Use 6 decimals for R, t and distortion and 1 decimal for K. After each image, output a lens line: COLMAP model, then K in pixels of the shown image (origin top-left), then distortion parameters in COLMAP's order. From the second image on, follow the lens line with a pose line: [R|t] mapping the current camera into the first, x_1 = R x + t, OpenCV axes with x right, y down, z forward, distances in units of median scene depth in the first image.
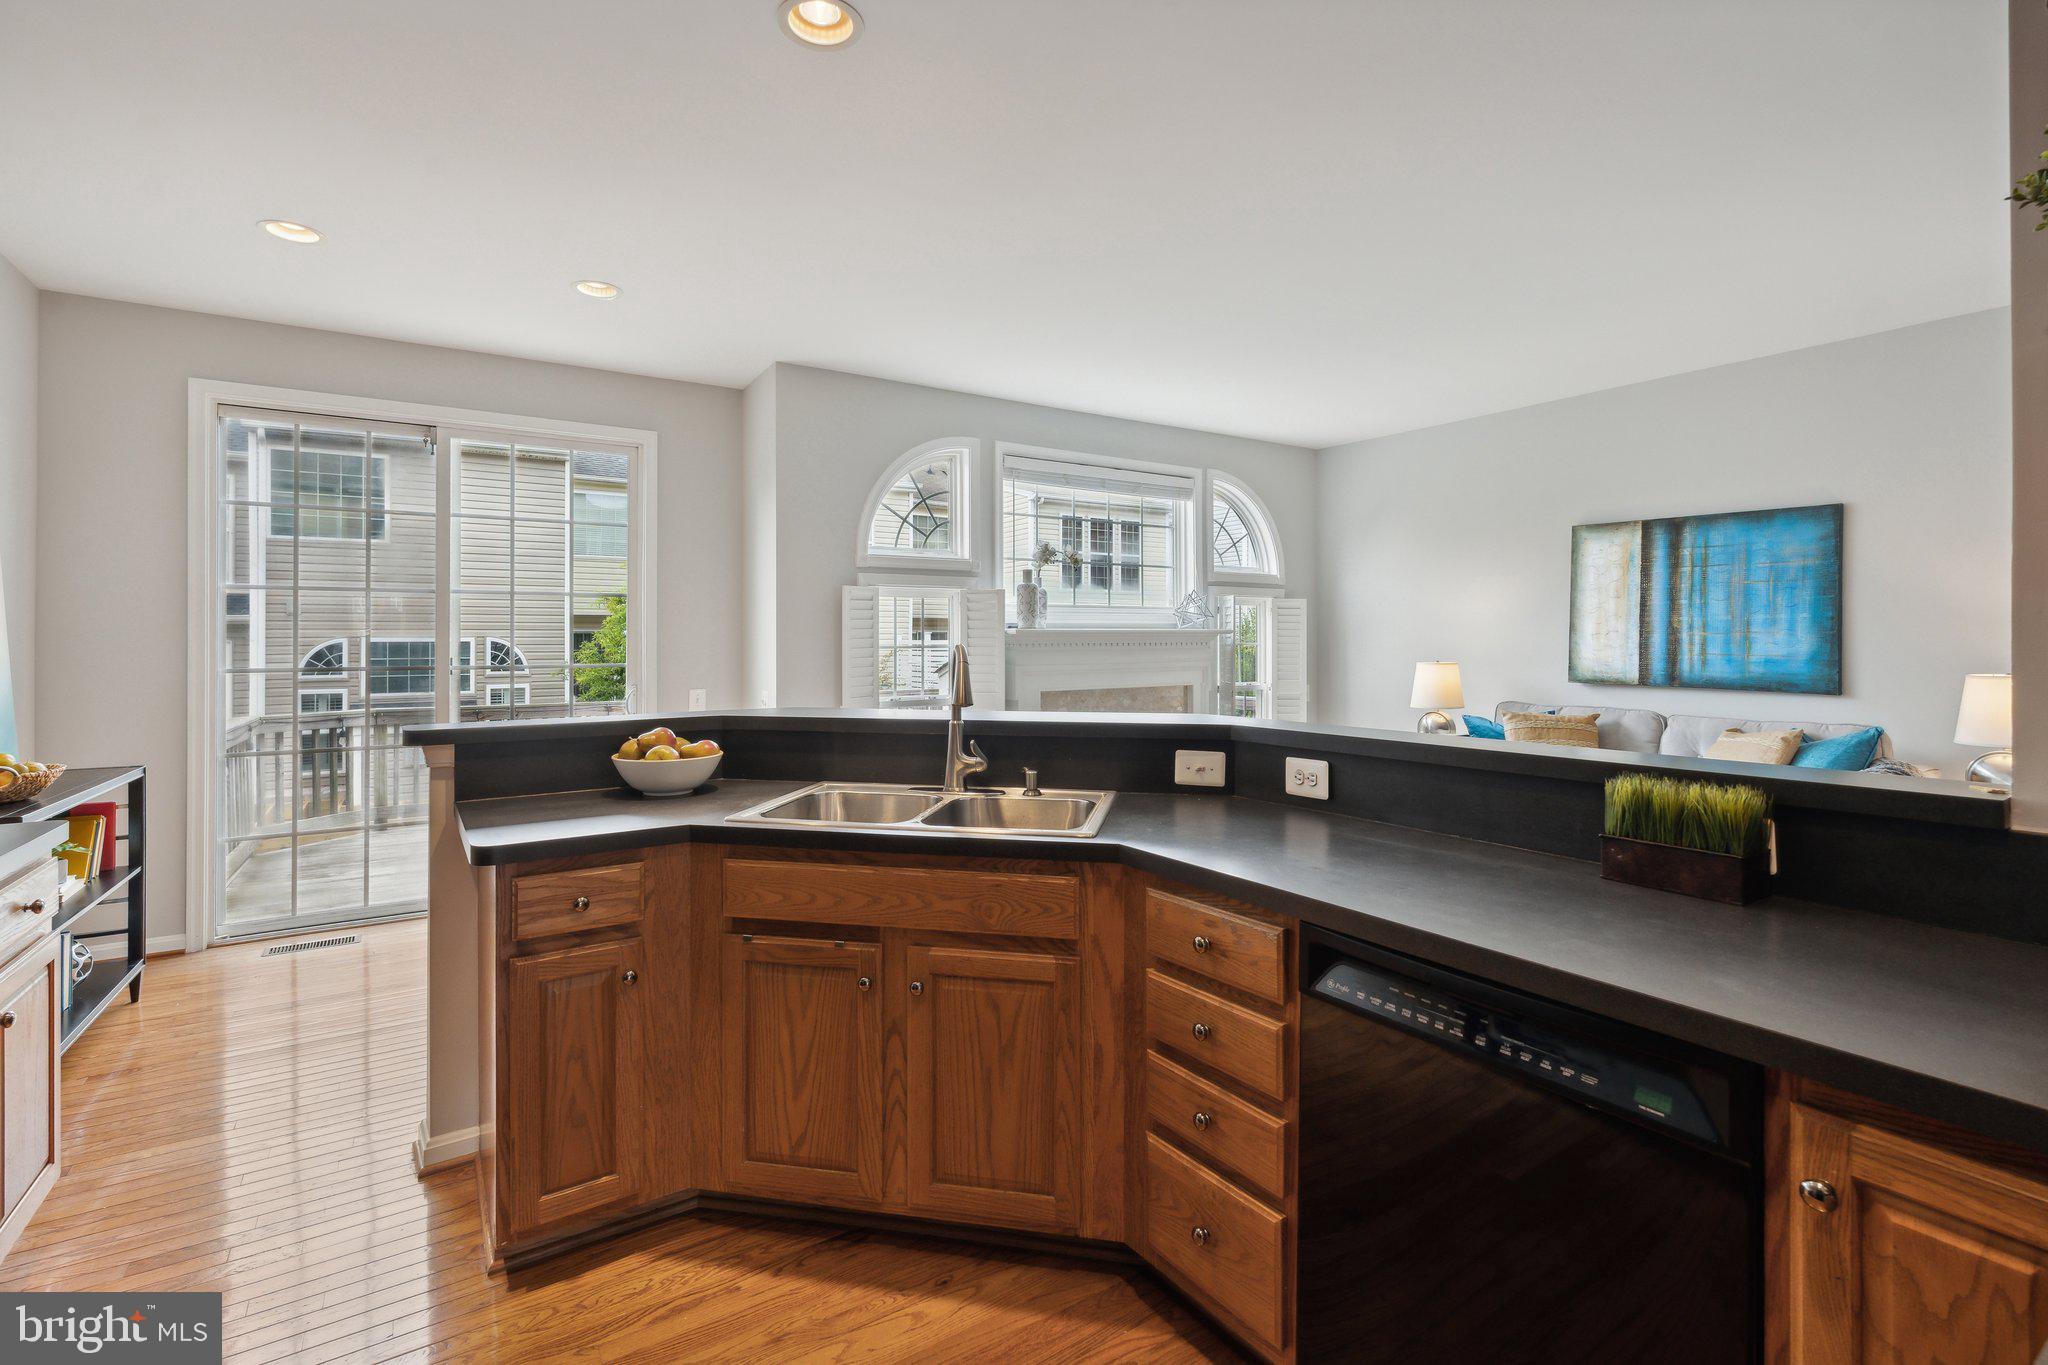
lens RADIAL K [[916.7, 0, 1027.9], [0, 916.7, 634.5], [0, 0, 1]] dist [-0.005886, 0.000715]
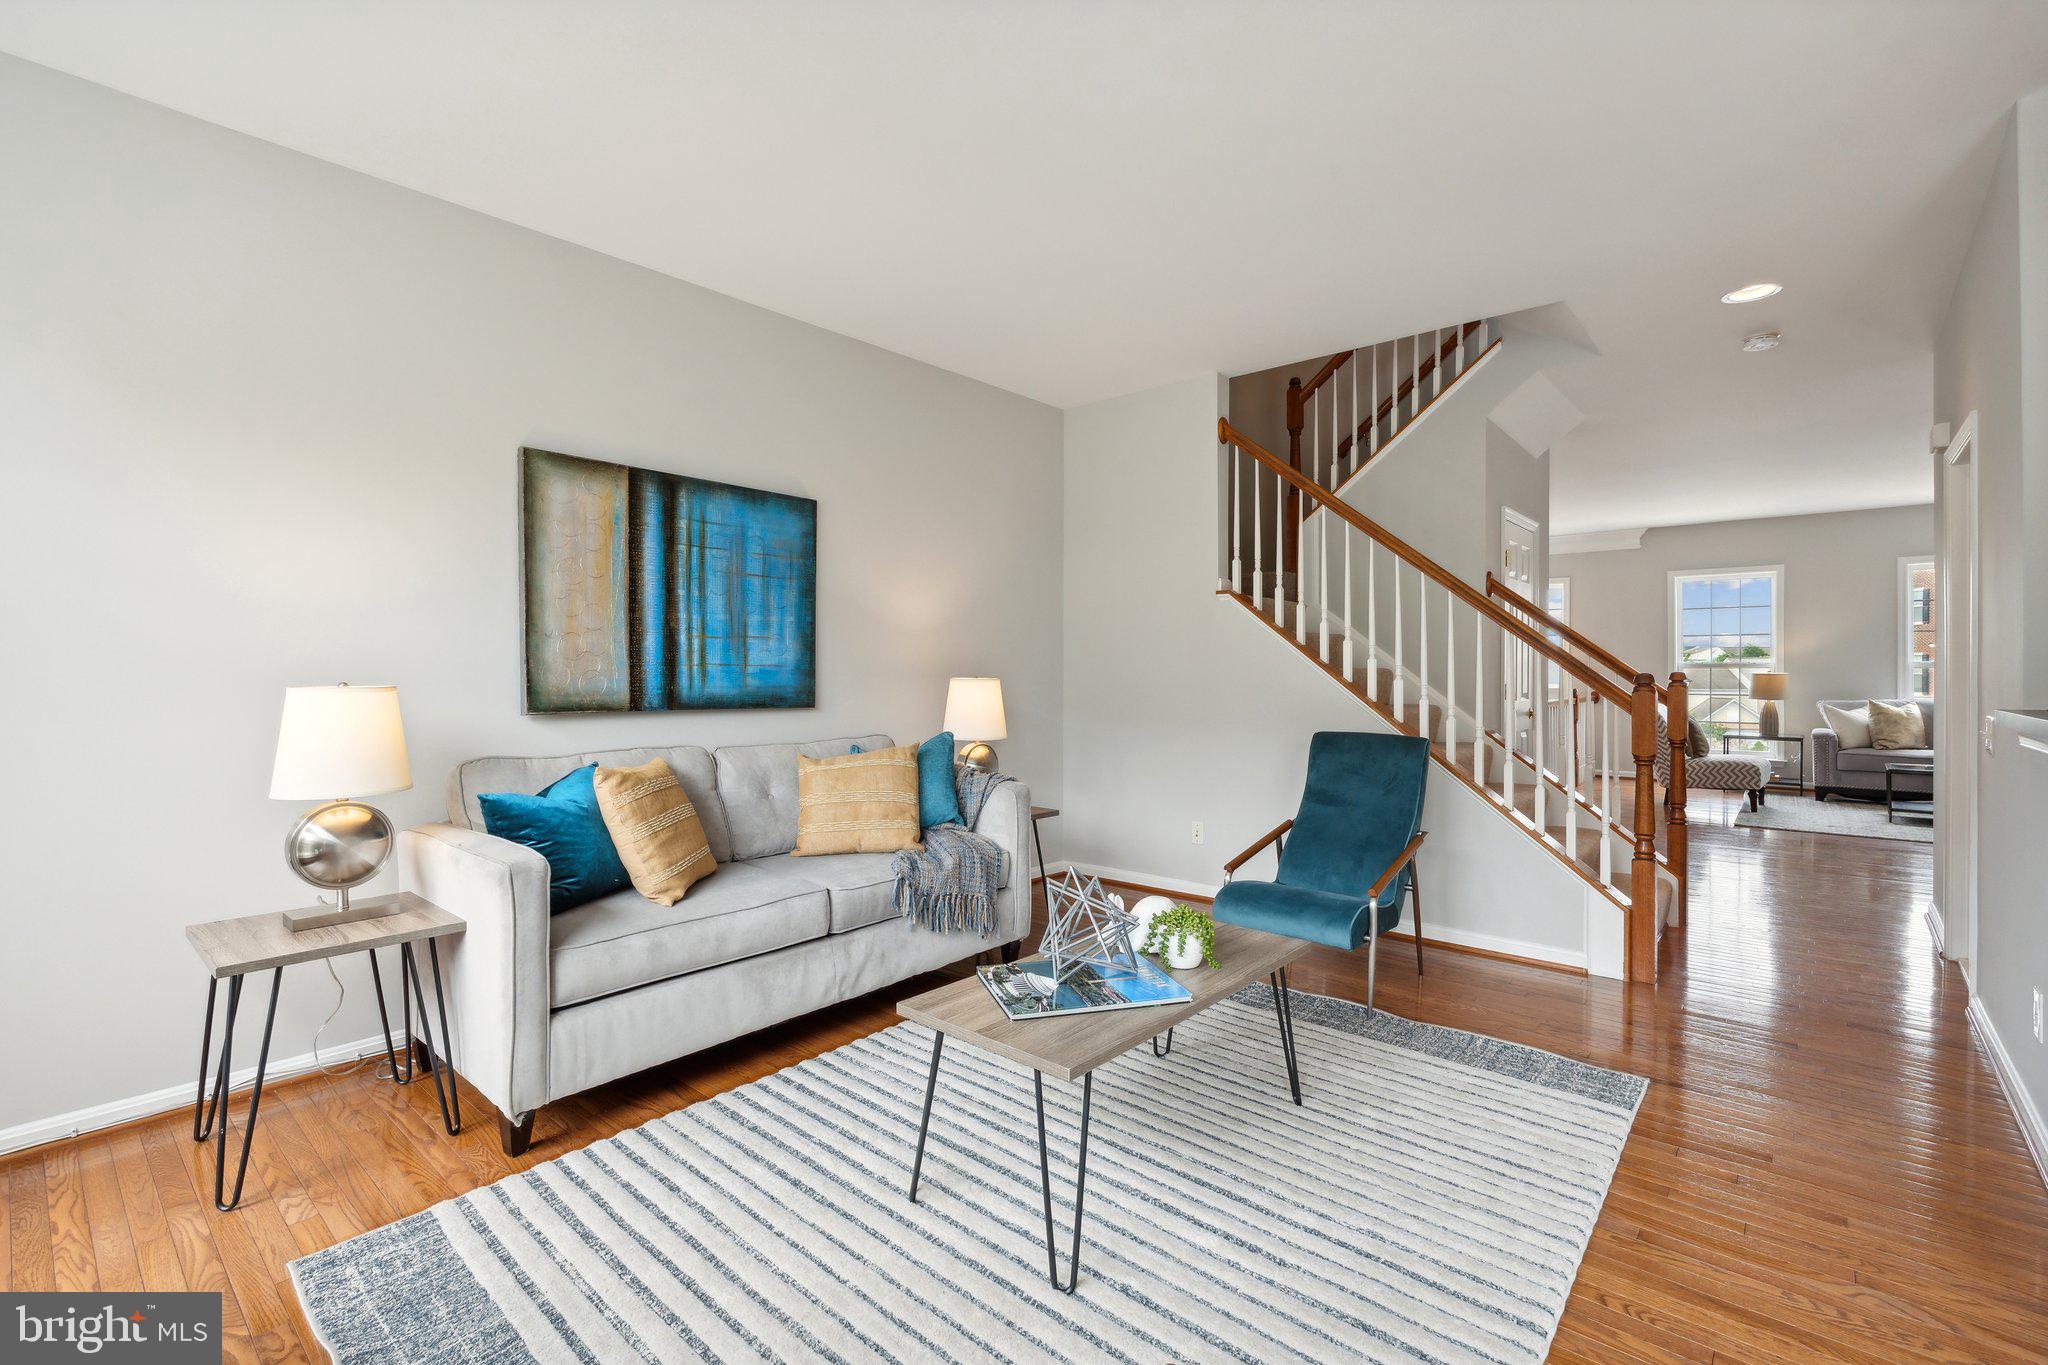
lens RADIAL K [[916.7, 0, 1018.5], [0, 916.7, 680.8], [0, 0, 1]] dist [-0.005886, 0.000715]
pose [[-0.255229, -0.004321, 0.966871, -0.056111], [0.001046, 0.999988, 0.004745, 0.032566], [-0.966880, 0.002222, -0.255221, 0.960950]]
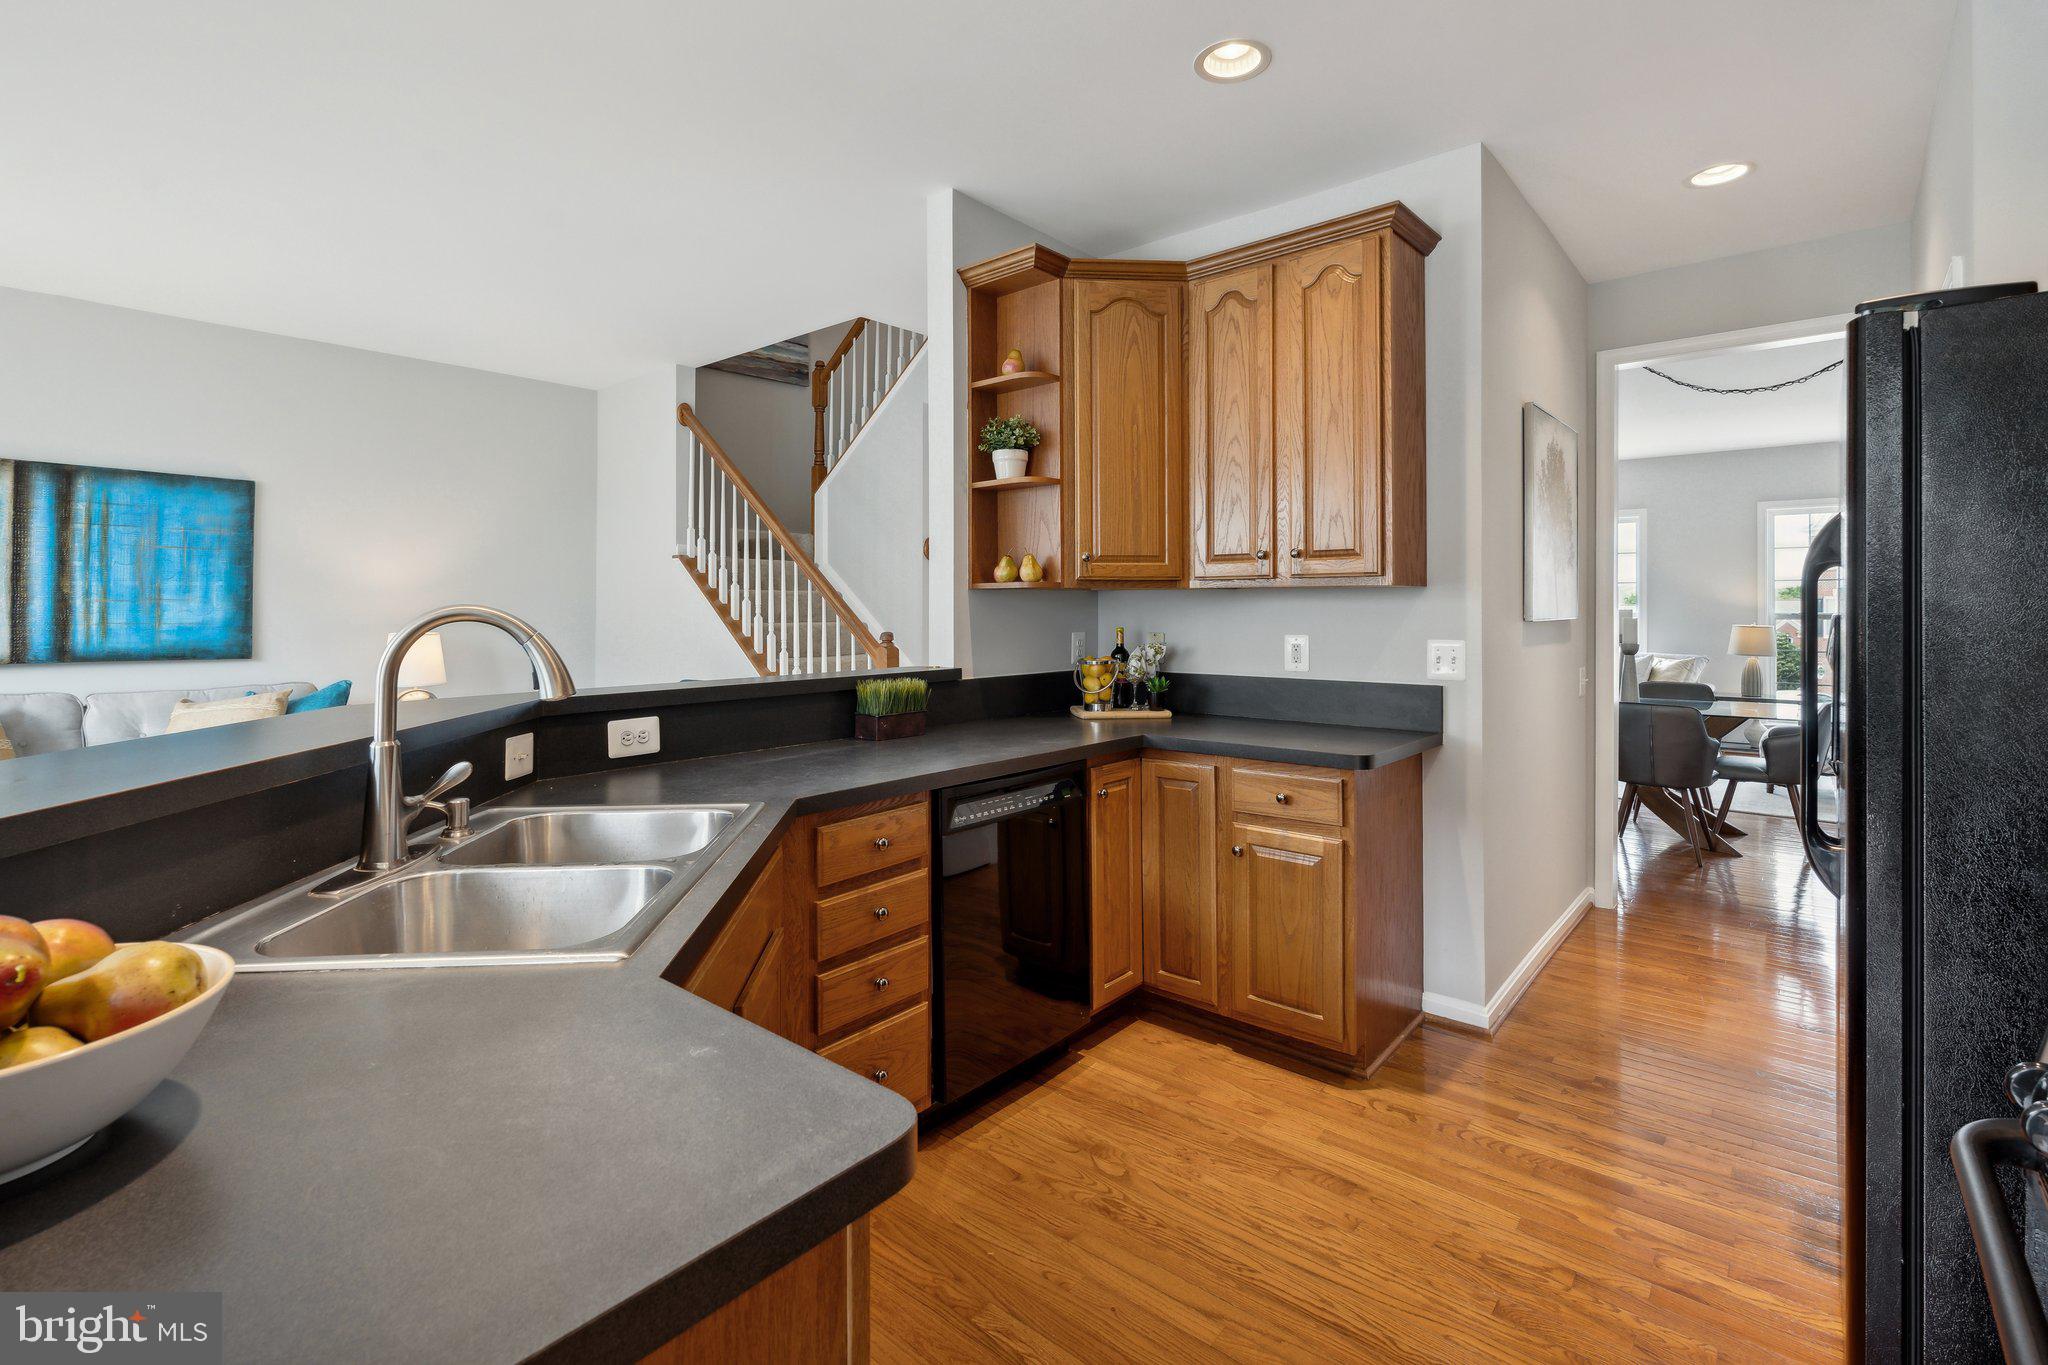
lens RADIAL K [[916.7, 0, 1000.8], [0, 916.7, 605.1], [0, 0, 1]] dist [-0.005886, 0.000715]
pose [[-0.261948, 0.004227, 0.965073, -0.355781], [-0.001586, 0.999987, -0.004811, 0.006636], [-0.965081, -0.002791, -0.261938, 0.396905]]
